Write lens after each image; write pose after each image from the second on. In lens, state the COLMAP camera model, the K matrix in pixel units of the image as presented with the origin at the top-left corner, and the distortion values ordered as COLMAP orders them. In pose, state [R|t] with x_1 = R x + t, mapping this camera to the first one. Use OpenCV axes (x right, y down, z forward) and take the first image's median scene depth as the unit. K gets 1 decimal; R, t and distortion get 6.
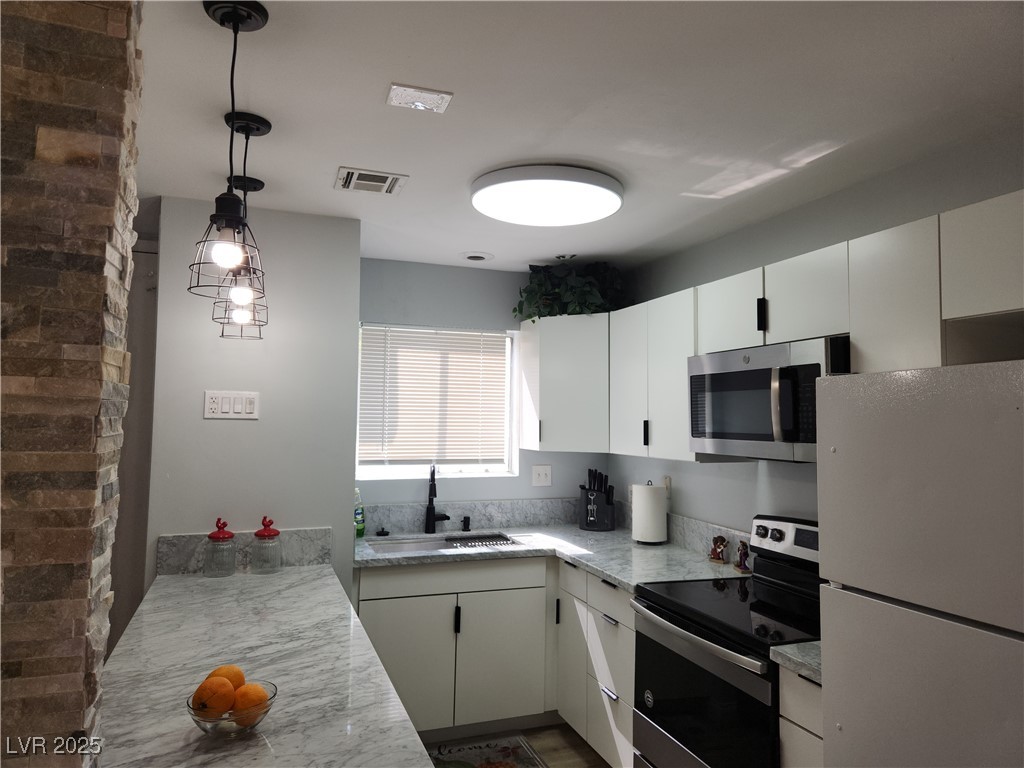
lens RADIAL K [[700.3, 0, 513.4], [0, 700.3, 380.5], [0, 0, 1]] dist [0.056598, -0.044900]
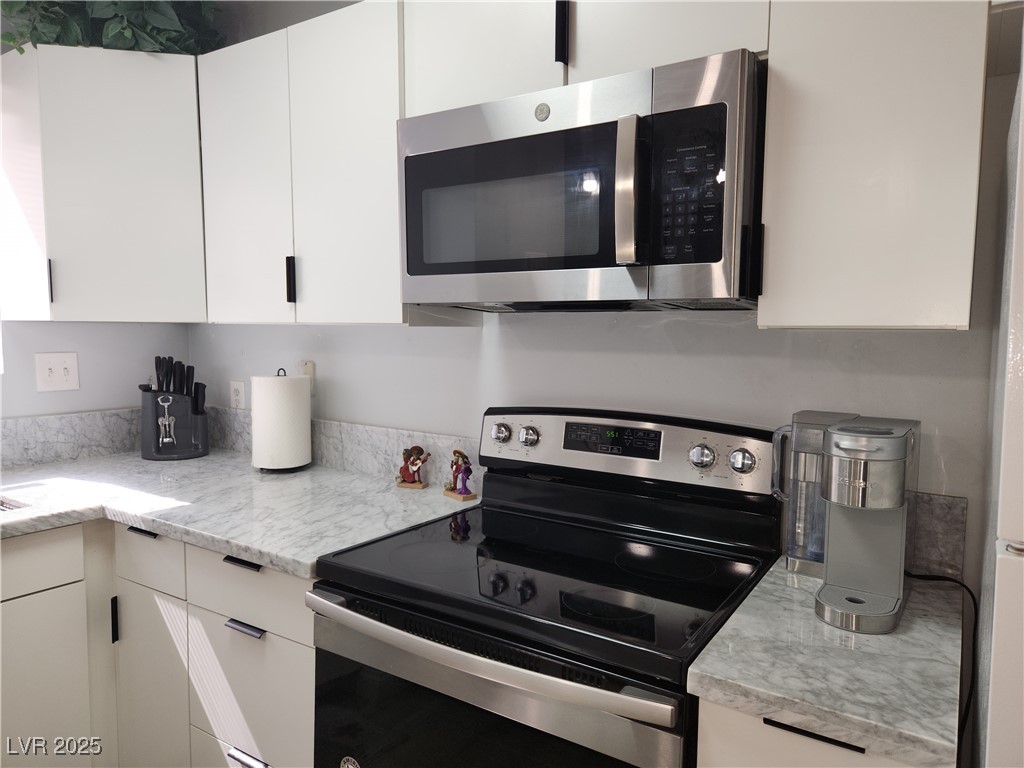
lens RADIAL K [[700.3, 0, 533.8], [0, 700.3, 388.0], [0, 0, 1]] dist [0.056598, -0.044900]
pose [[0.794525, -0.055844, 0.604658, -0.000029], [-0.033527, 0.990209, 0.135507, 0.074321], [-0.606305, -0.127936, 0.784873, 0.417512]]
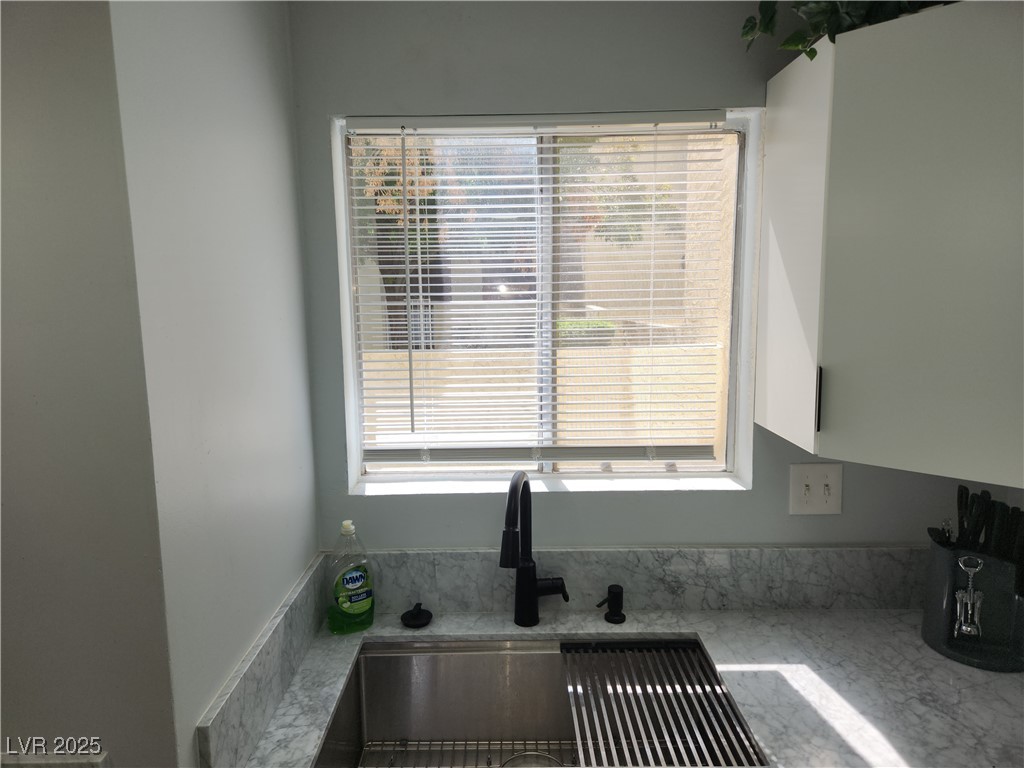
lens RADIAL K [[700.3, 0, 496.7], [0, 700.3, 380.6], [0, 0, 1]] dist [0.056598, -0.044900]
pose [[0.937061, 0.021374, -0.348510, 0.012130], [0.045855, 0.981947, 0.183513, -0.007004], [0.346141, -0.187944, 0.919164, 0.707035]]
